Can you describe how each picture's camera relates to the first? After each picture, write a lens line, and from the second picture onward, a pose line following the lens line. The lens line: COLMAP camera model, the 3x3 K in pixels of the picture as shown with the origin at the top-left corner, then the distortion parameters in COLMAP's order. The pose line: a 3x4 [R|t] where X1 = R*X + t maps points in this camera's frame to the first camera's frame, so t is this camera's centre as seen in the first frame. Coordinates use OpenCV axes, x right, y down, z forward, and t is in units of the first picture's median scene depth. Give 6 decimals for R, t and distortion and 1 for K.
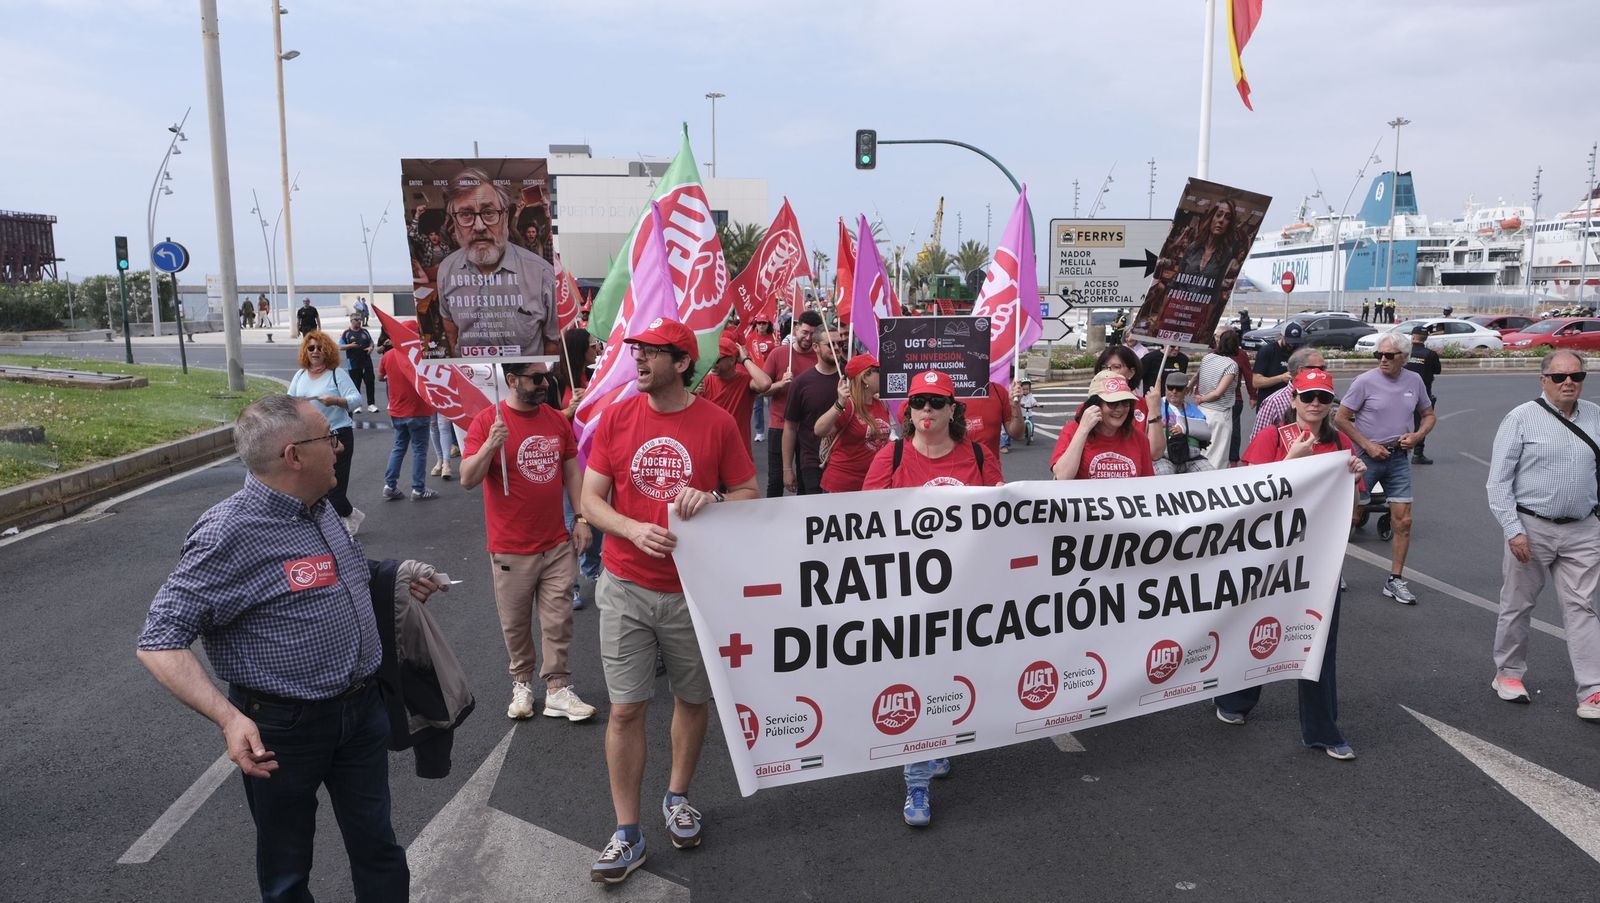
lens RADIAL K [[1107.9, 0, 800.0], [0, 1107.9, 451.5], [0, 0, 1]] dist [-0.011394, -0.002615]
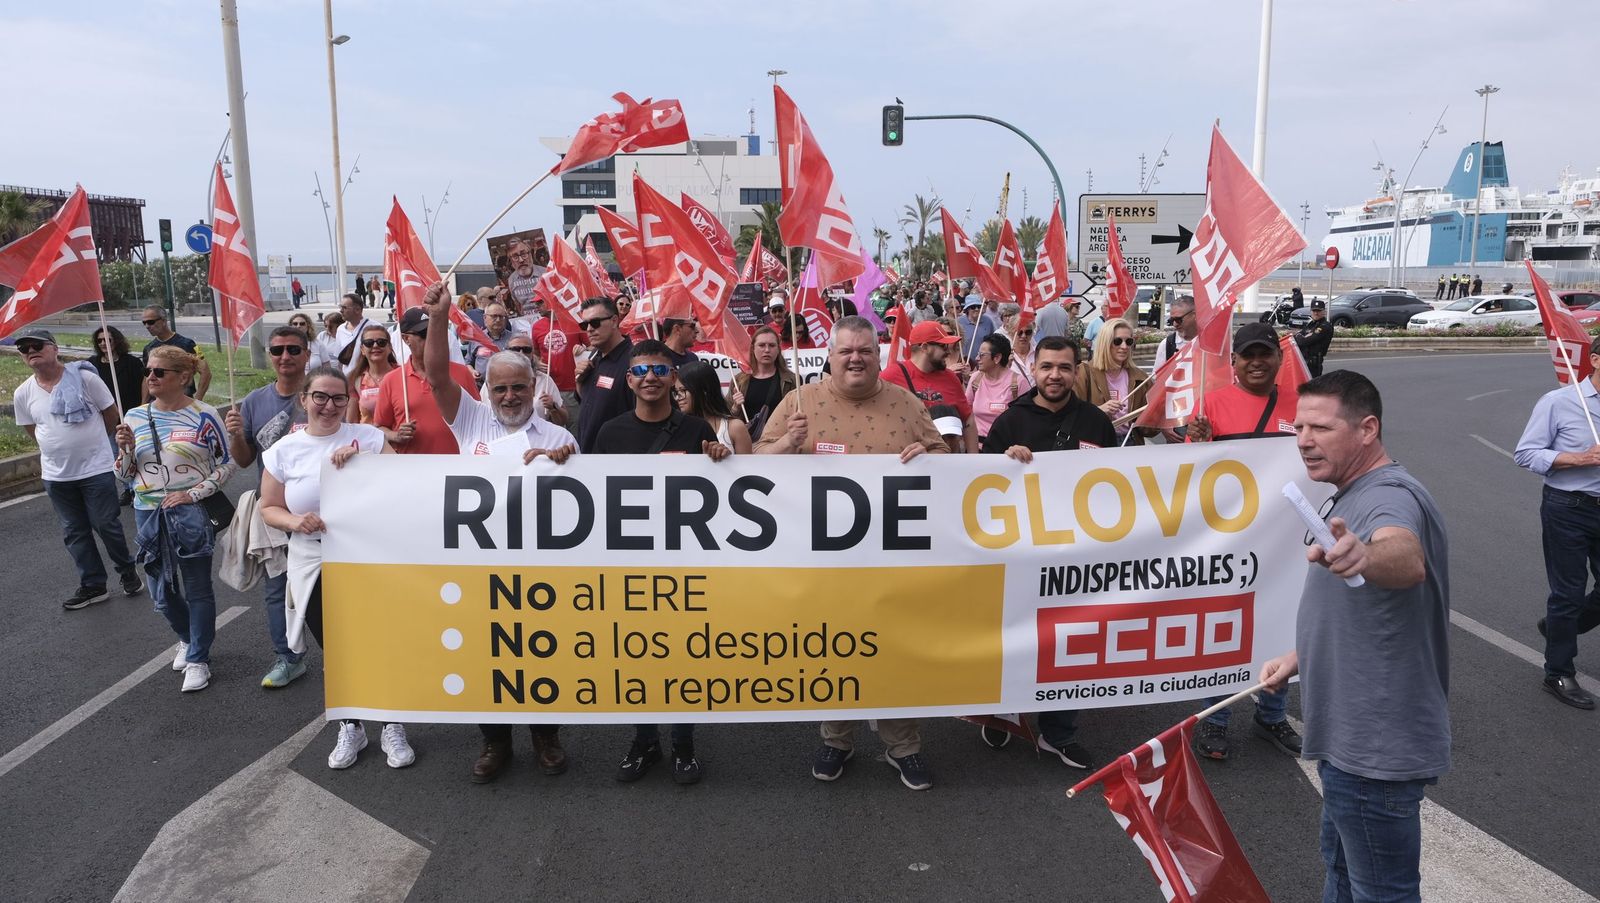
lens RADIAL K [[1107.9, 0, 800.0], [0, 1107.9, 451.5], [0, 0, 1]] dist [-0.011394, -0.002615]
pose [[0.997873, 0.006220, -0.064896, 0.013330], [-0.004963, 0.999797, 0.019505, 0.000008], [0.065004, -0.019142, 0.997701, -0.000026]]
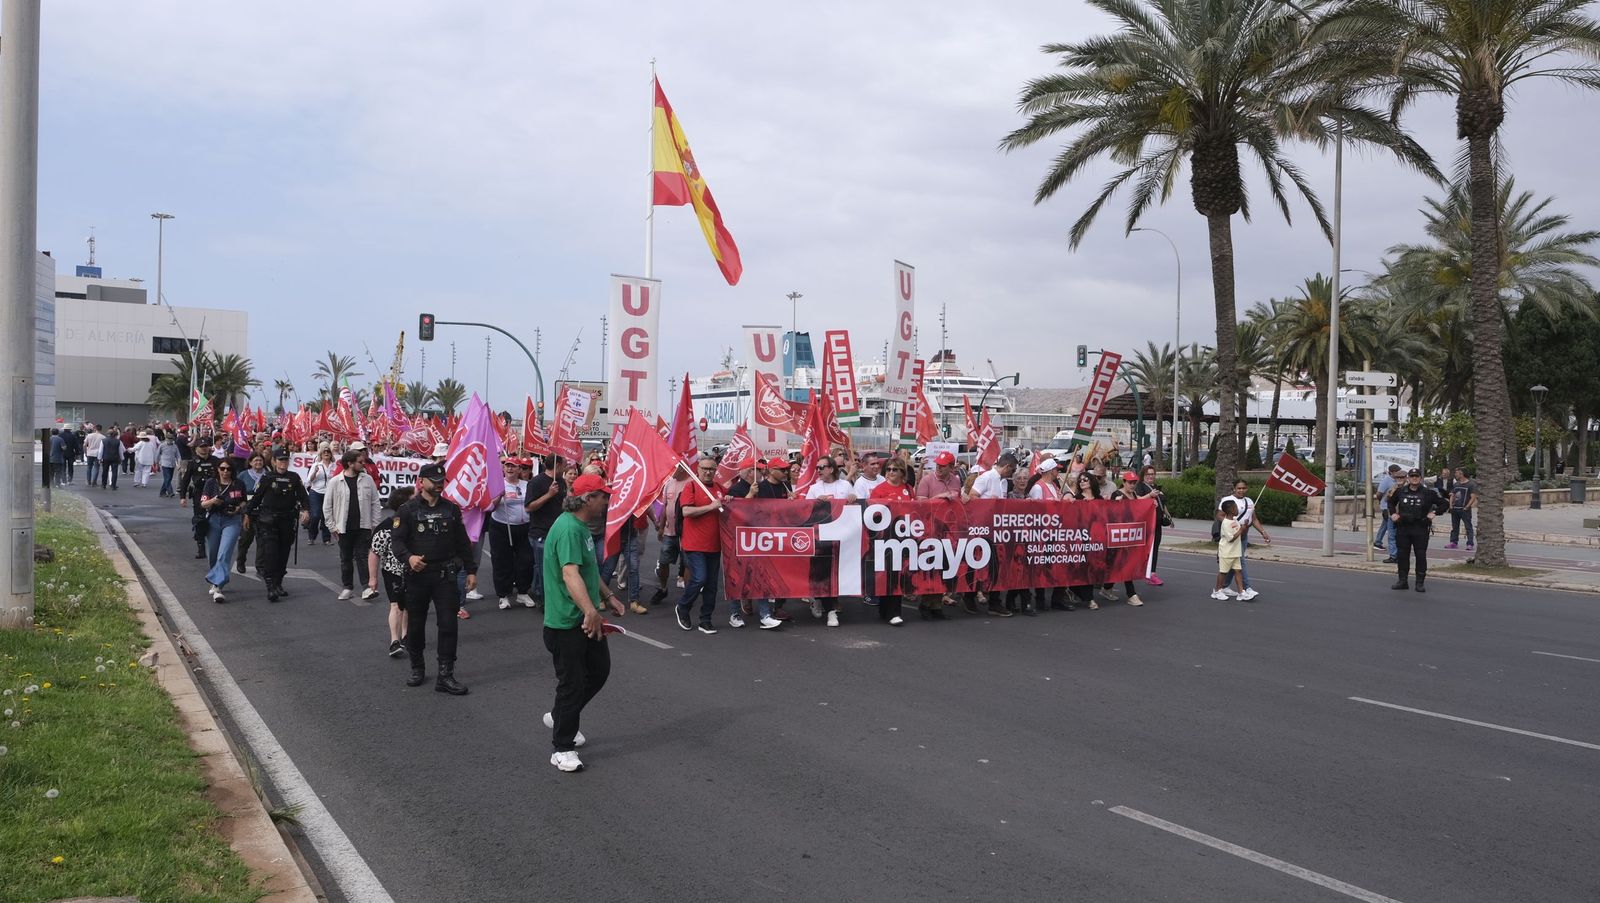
lens RADIAL K [[1174.9, 0, 800.0], [0, 1174.9, 451.5], [0, 0, 1]] dist [-0.003943, -0.000742]
pose [[0.887783, 0.011875, 0.460109, -0.065017], [0.043381, 0.993058, -0.109335, 0.022881], [-0.458213, 0.117026, 0.881105, -0.168258]]
